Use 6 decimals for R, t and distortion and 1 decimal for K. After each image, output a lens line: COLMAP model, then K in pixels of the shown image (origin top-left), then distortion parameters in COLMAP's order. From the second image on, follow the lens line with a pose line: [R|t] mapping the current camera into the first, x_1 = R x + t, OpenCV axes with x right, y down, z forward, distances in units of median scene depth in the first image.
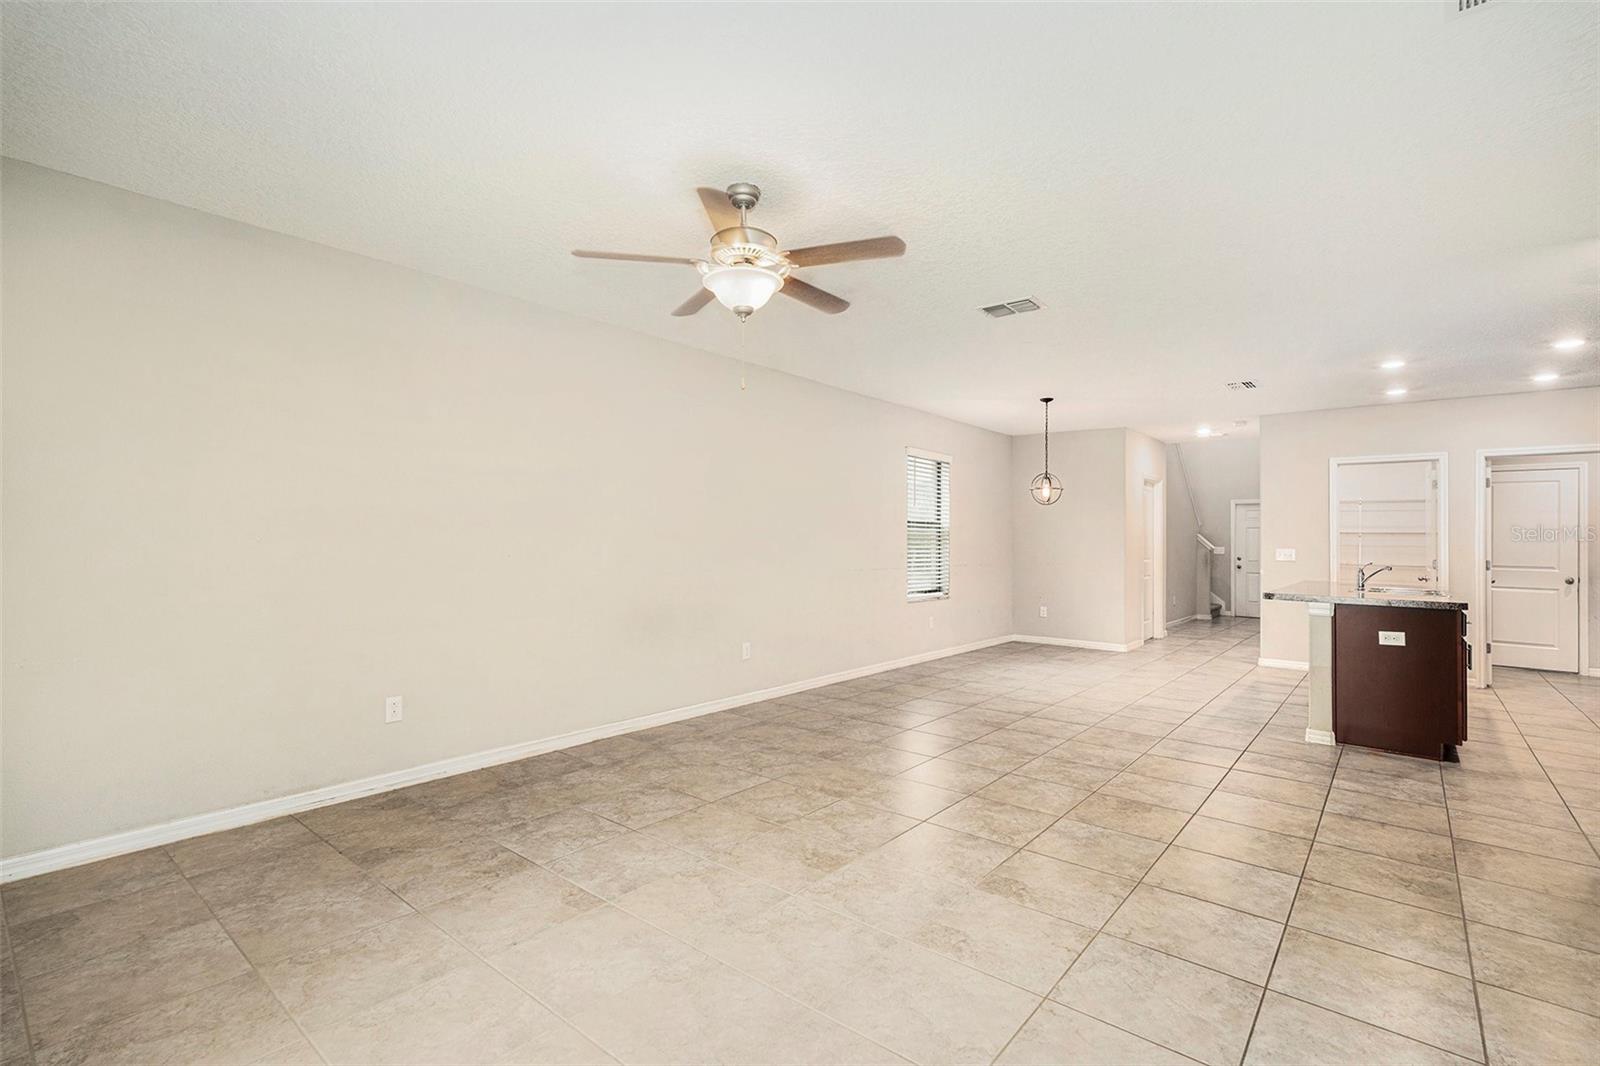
lens RADIAL K [[738.7, 0, 810.3], [0, 738.7, 533.0], [0, 0, 1]] dist [-0.000498, 0.000446]
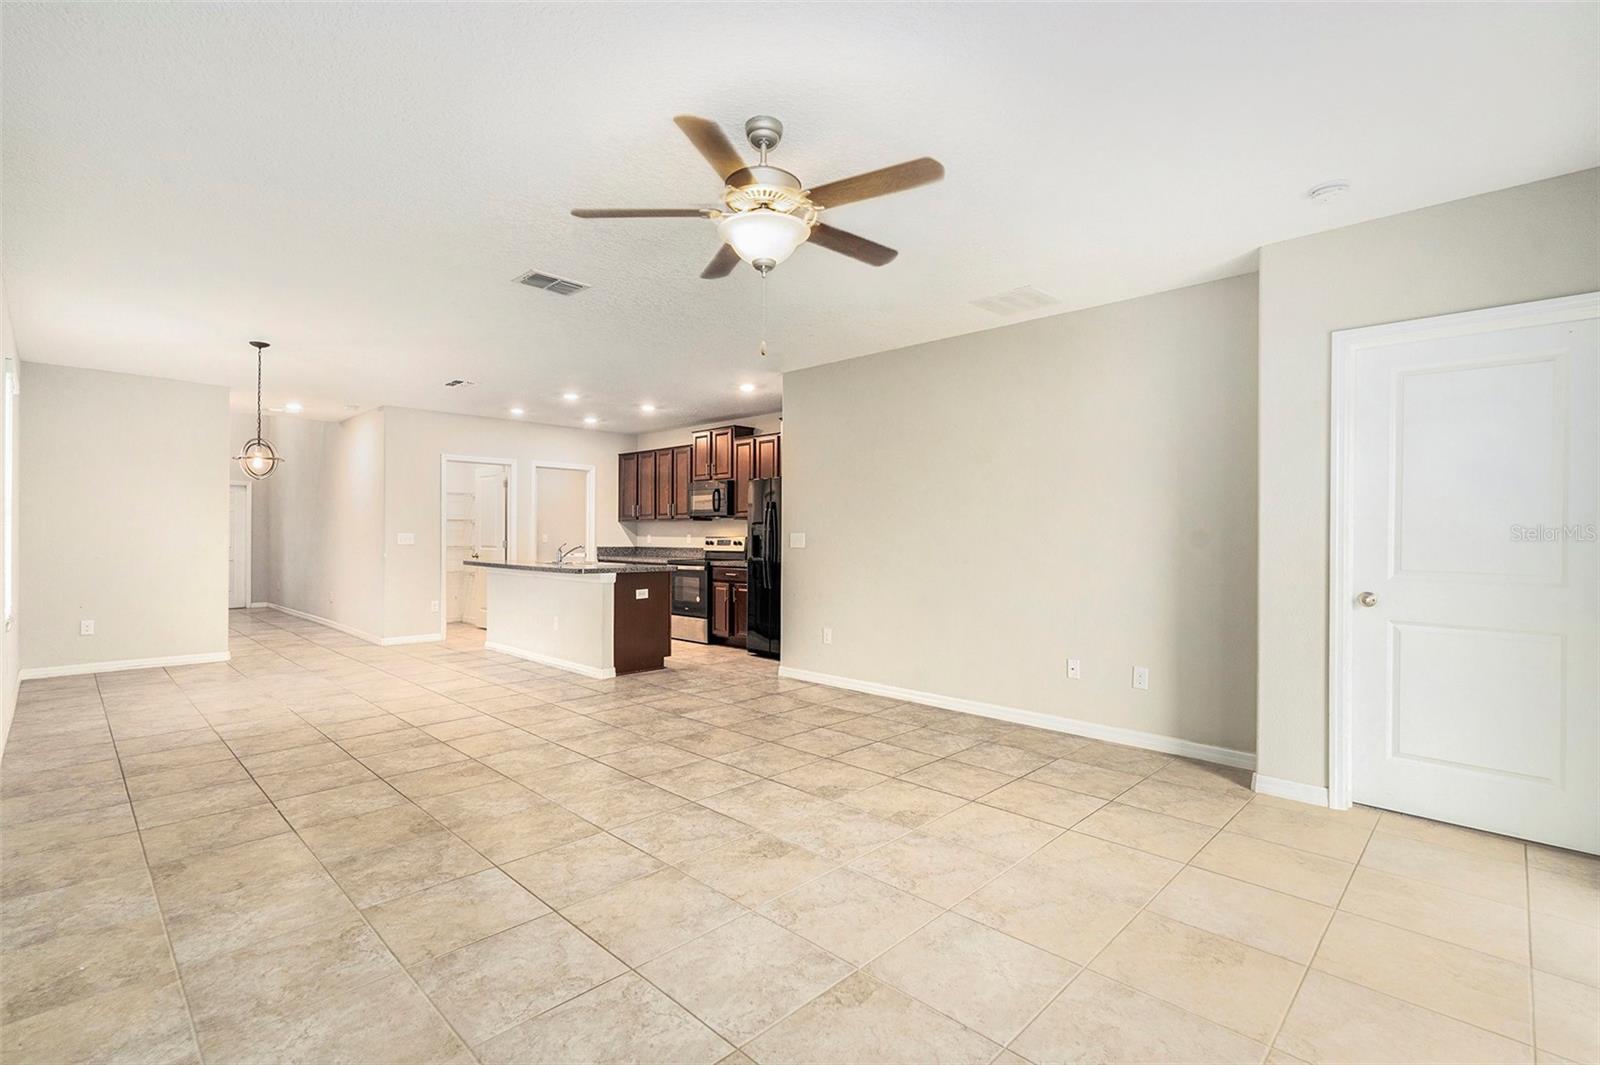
lens RADIAL K [[723.4, 0, 796.3], [0, 723.4, 537.3], [0, 0, 1]] dist [-0.007175, -0.000205]
pose [[0.091101, -0.013607, 0.995749, -0.703886], [-0.014336, 0.999785, 0.014973, 0.005937], [-0.995738, -0.015639, 0.090887, 0.659400]]
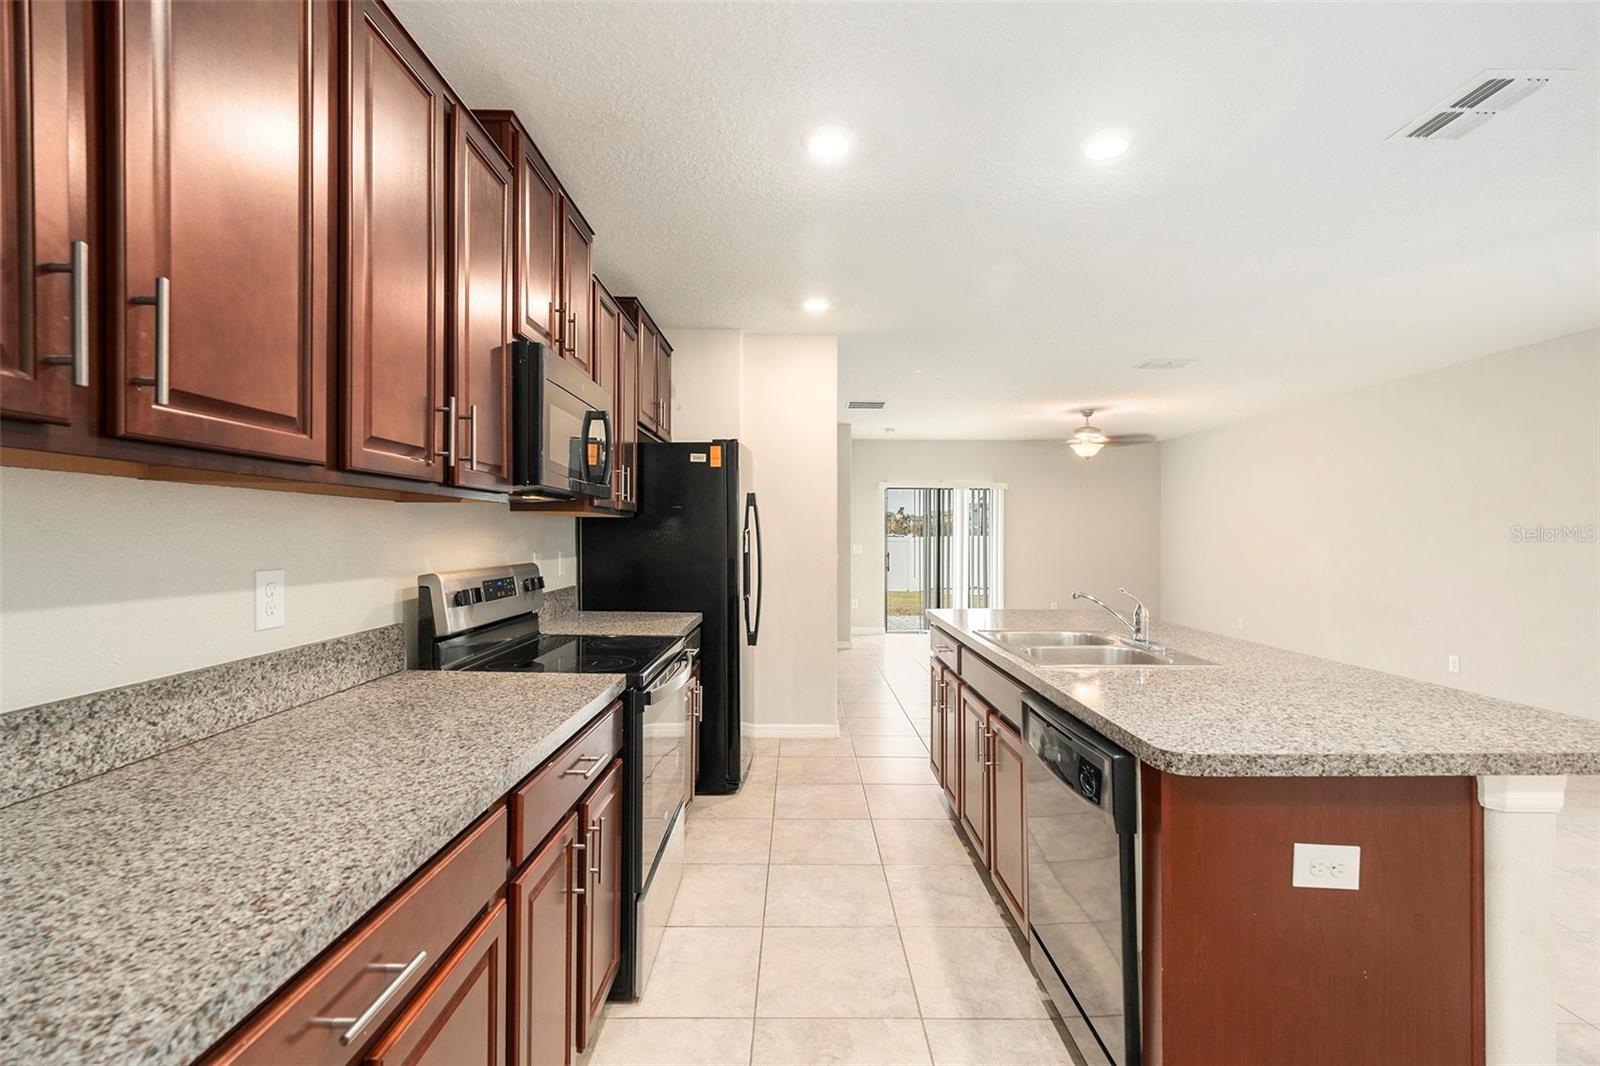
lens RADIAL K [[704.6, 0, 800.0], [0, 704.6, 533.0], [0, 0, 1]] dist [-0.002769, -0.000707]
pose [[-0.777278, -0.016806, -0.628933, 1.690463], [-0.003810, 0.999751, -0.022005, 0.024176], [0.629146, -0.014708, -0.777148, 1.718360]]
